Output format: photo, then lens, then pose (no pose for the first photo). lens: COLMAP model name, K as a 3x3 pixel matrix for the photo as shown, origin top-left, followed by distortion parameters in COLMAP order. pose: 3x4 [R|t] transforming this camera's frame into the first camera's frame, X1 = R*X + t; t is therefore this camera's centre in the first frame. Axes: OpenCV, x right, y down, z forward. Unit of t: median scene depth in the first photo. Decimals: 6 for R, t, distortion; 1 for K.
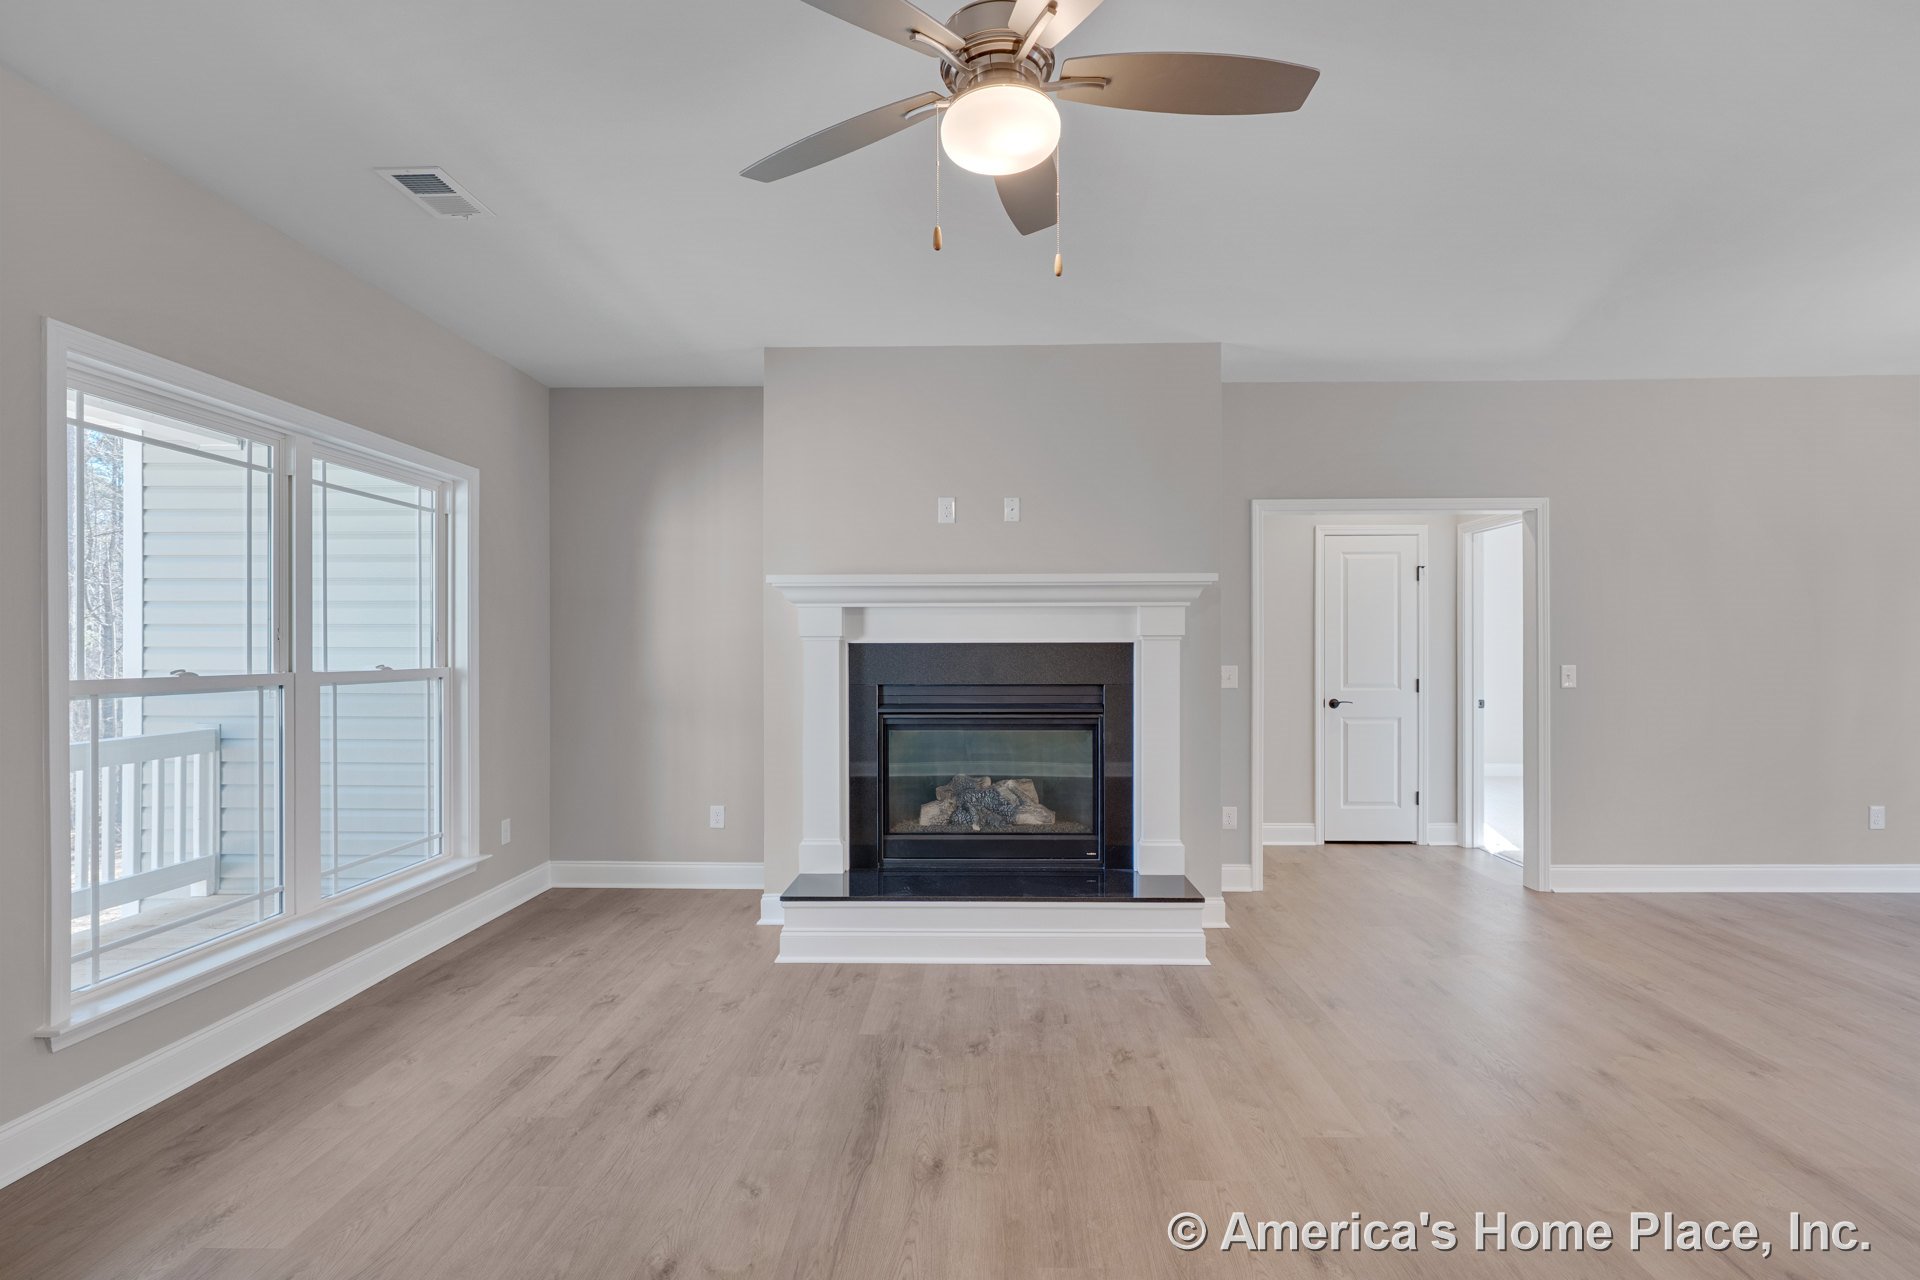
lens RADIAL K [[877.2, 0, 967.6], [0, 877.2, 647.9], [0, 0, 1]] dist [-0.003049, 0.000047]
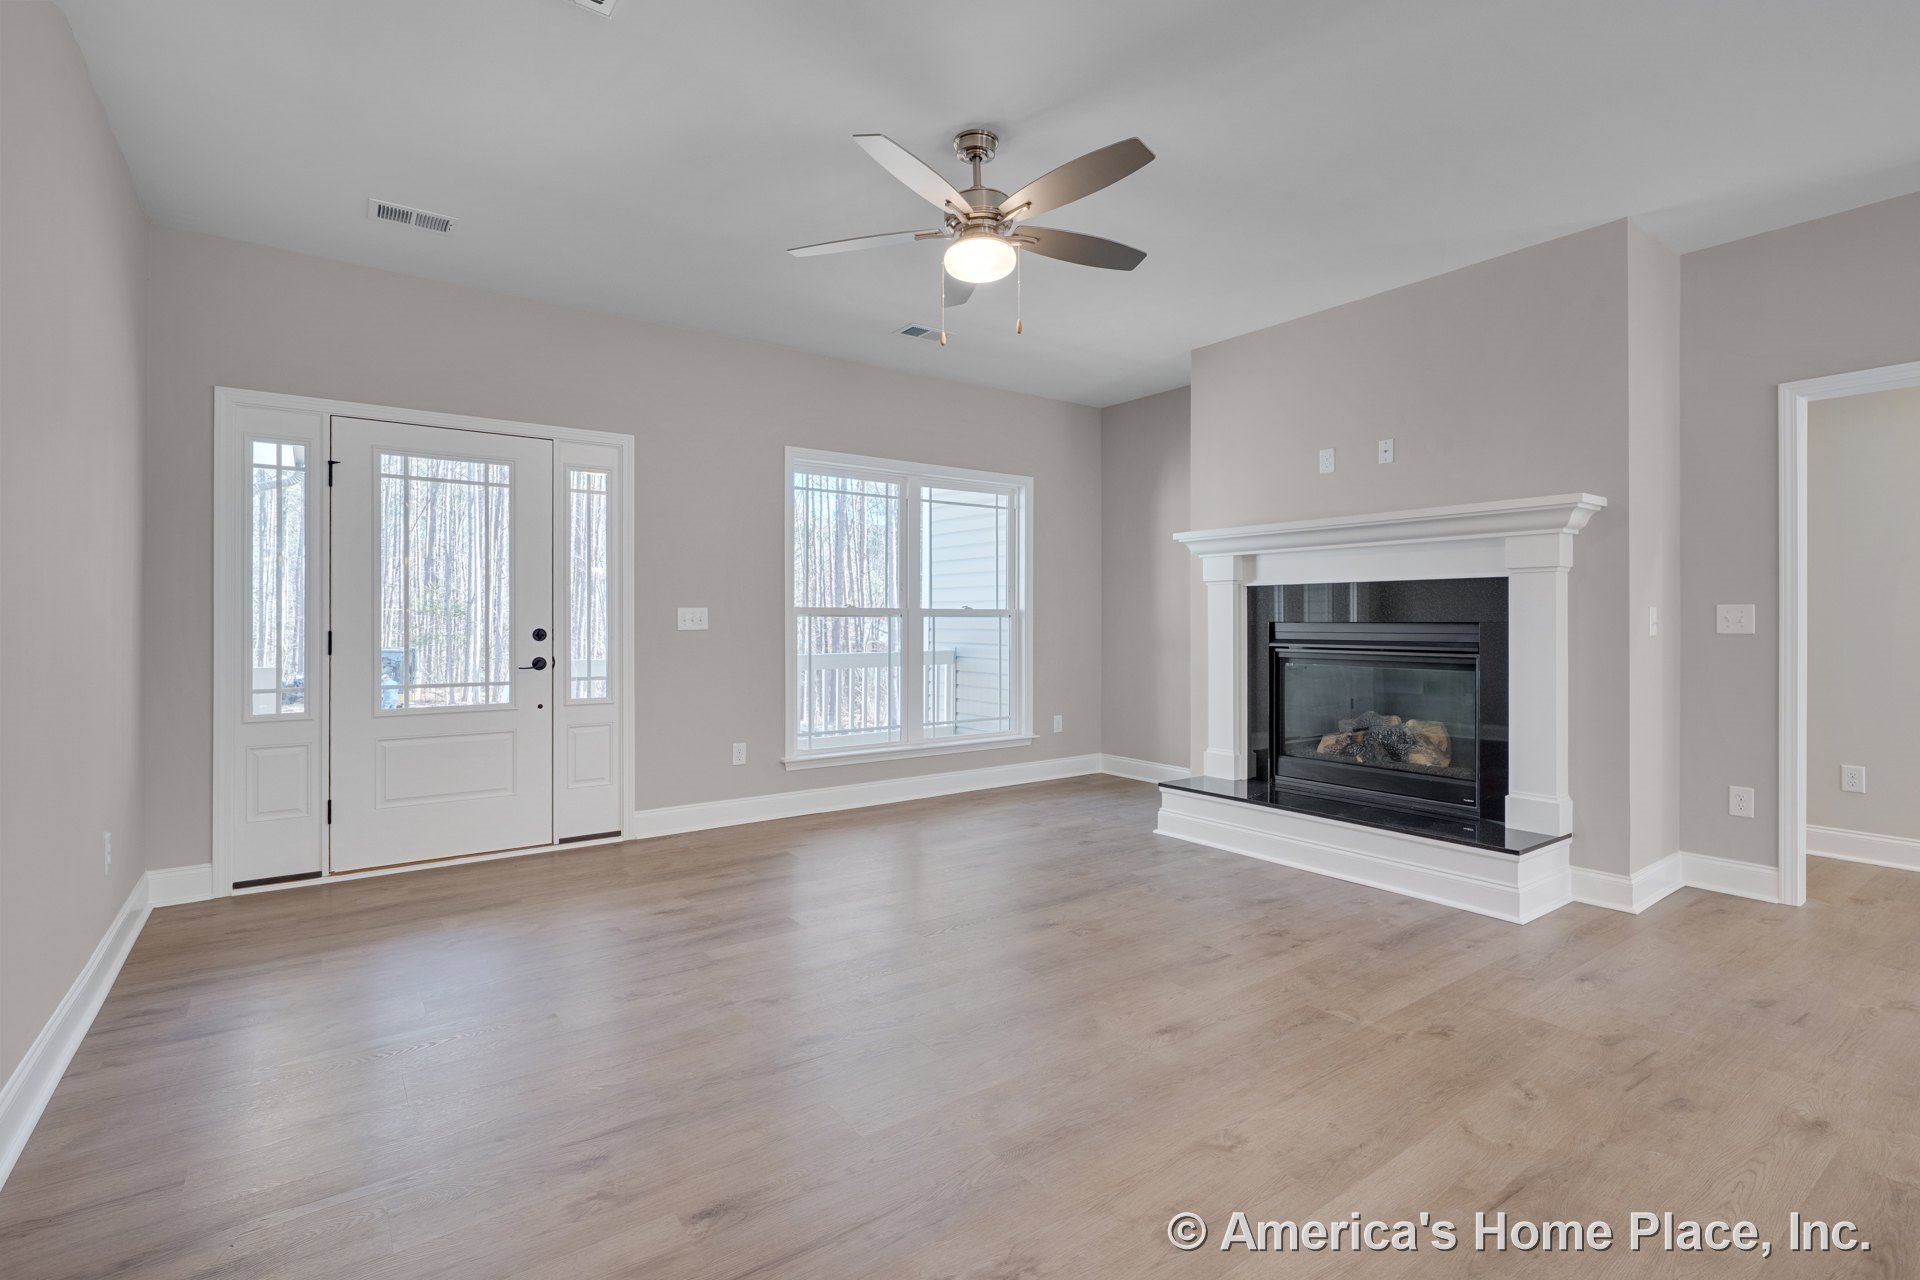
lens RADIAL K [[877.3, 0, 964.8], [0, 877.3, 617.8], [0, 0, 1]] dist [-0.000889, 0.000627]
pose [[0.616086, 0.000195, -0.787679, 0.562624], [-0.000923, 0.999999, -0.000475, 0.038040], [0.787678, 0.001020, 0.616086, -0.017742]]
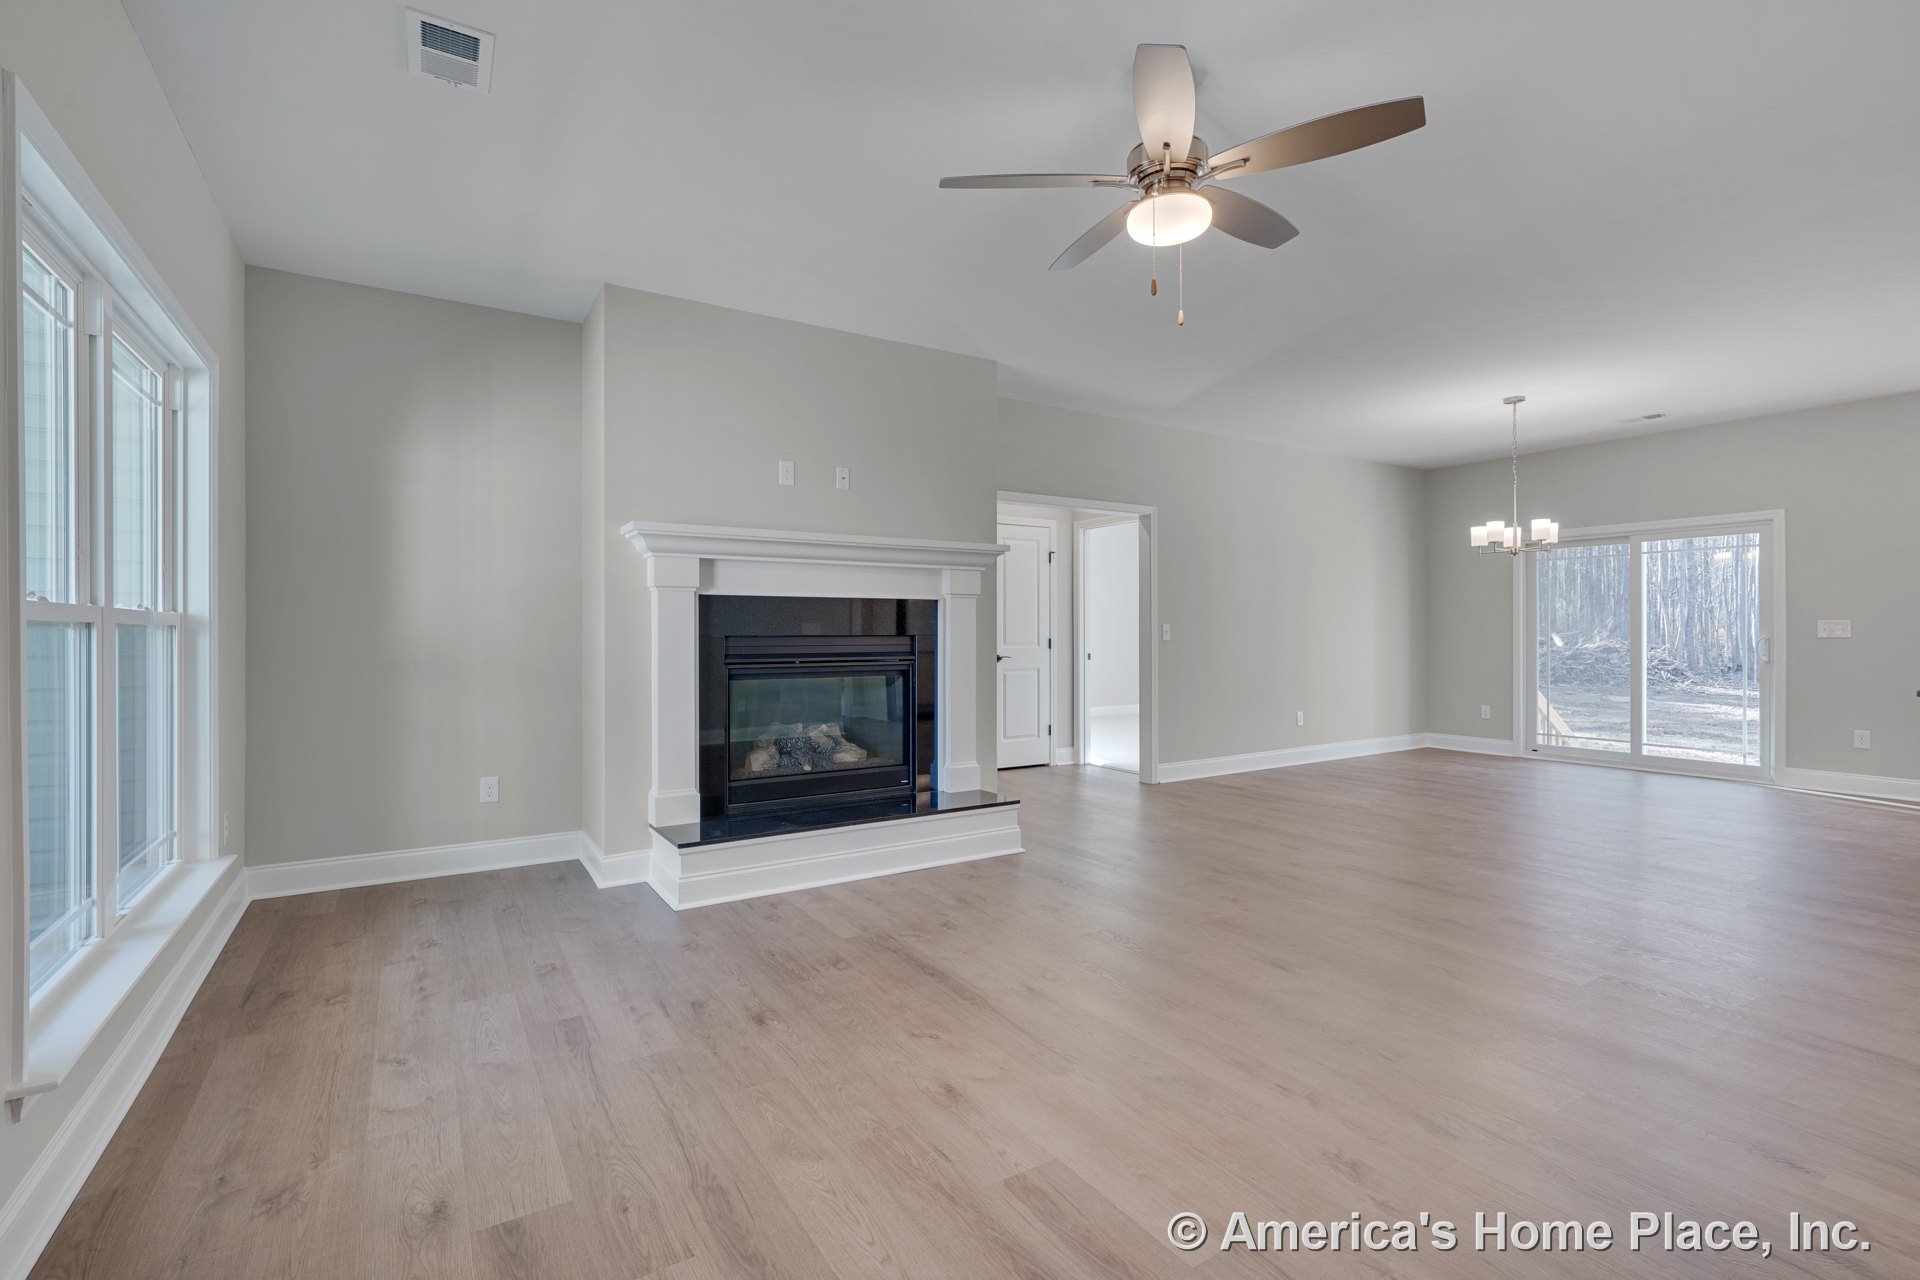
lens RADIAL K [[868.3, 0, 962.1], [0, 868.3, 628.3], [0, 0, 1]] dist [-0.002265, 0.000147]
pose [[0.832515, 0.003471, 0.553992, -0.441092], [-0.001113, 0.999989, -0.004594, 0.038139], [-0.554002, 0.003208, 0.832509, 0.000151]]
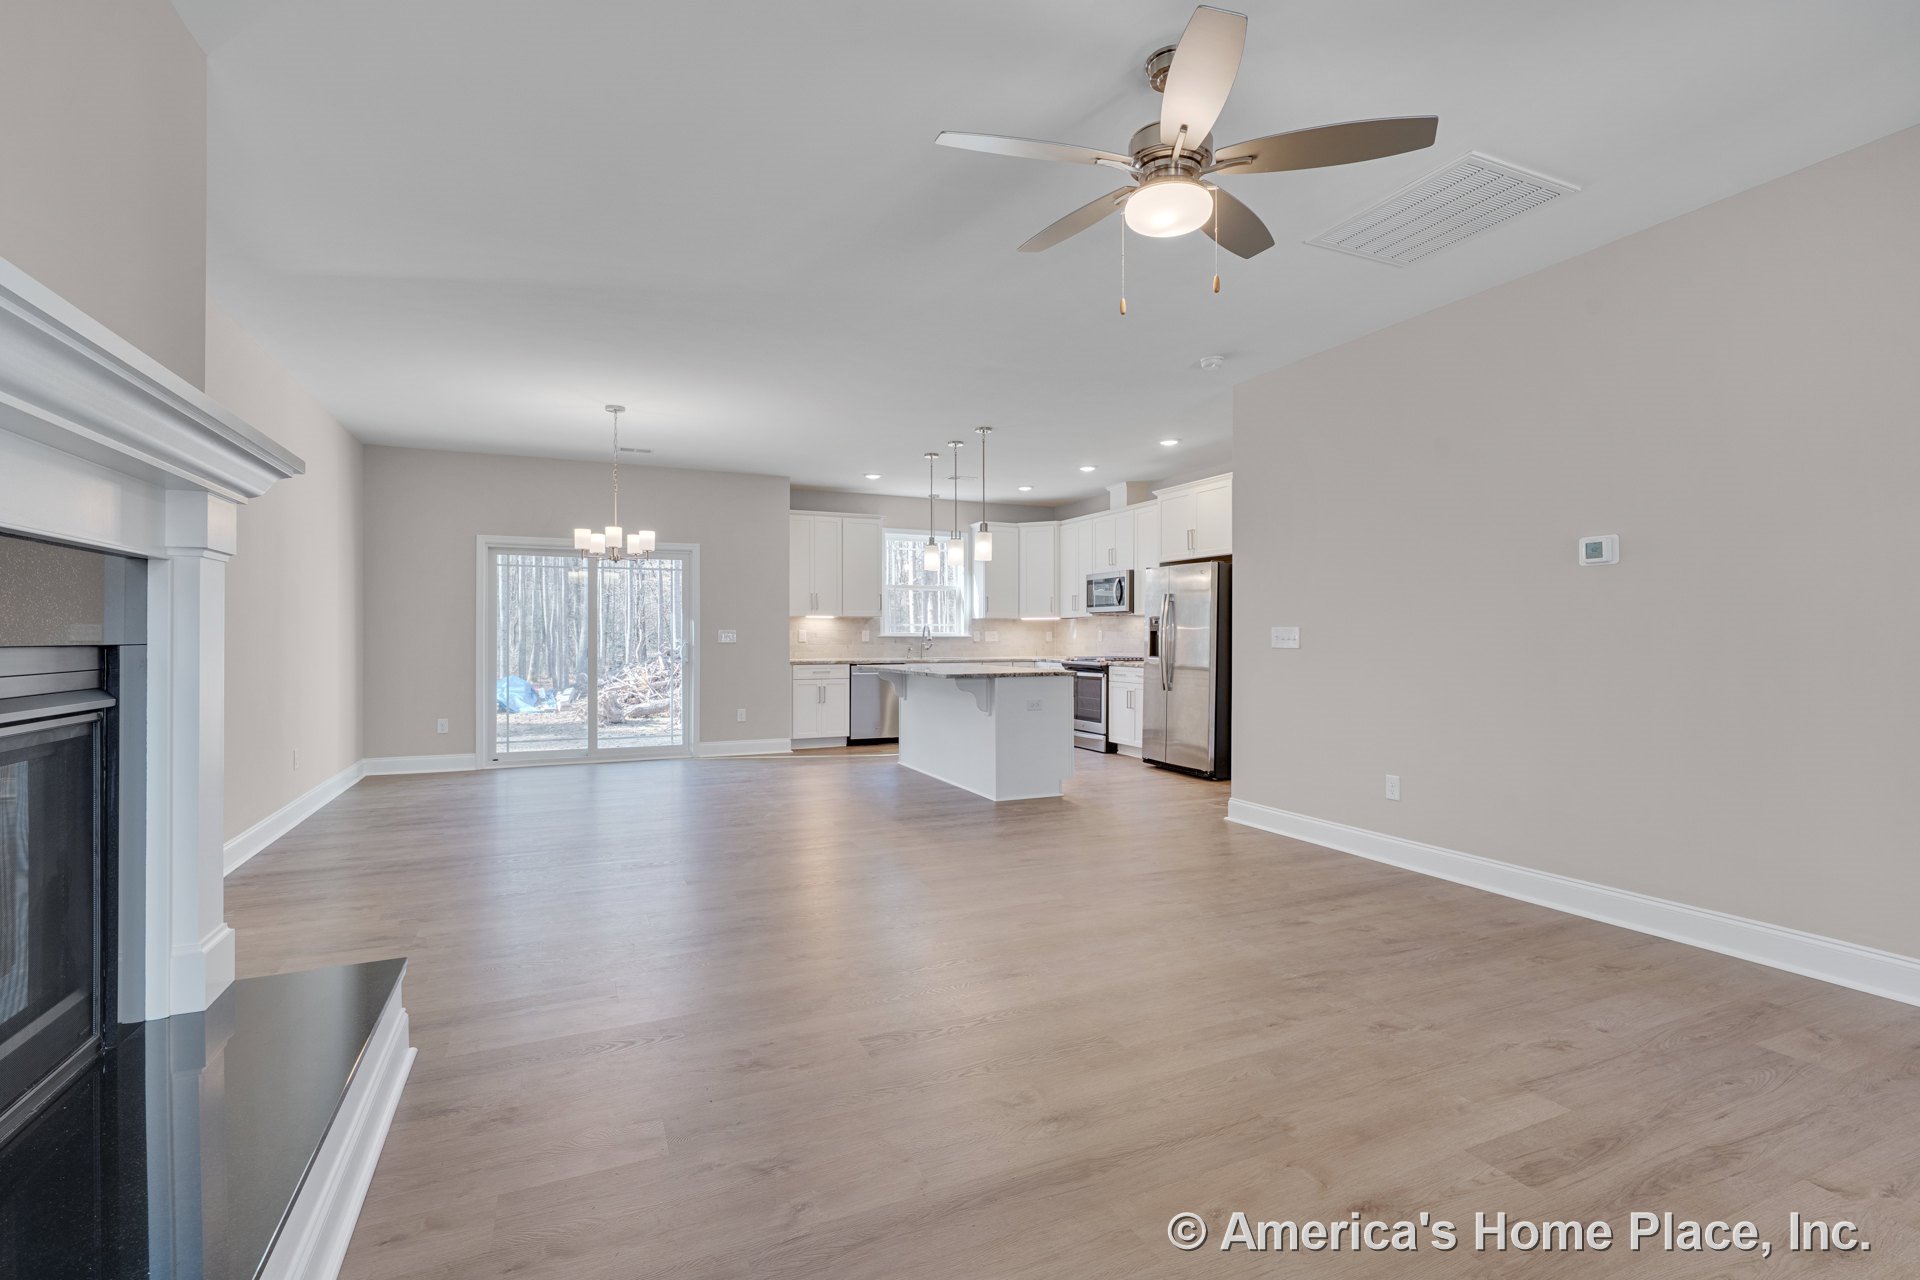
lens RADIAL K [[876.5, 0, 960.0], [0, 876.5, 640.0], [0, 0, 1]] dist [-0.002102, -0.000167]
pose [[-0.433585, -0.000010, 0.901112, -0.453417], [0.001023, 0.999999, 0.000503, 0.038893], [-0.901112, 0.001141, -0.433585, 0.807879]]
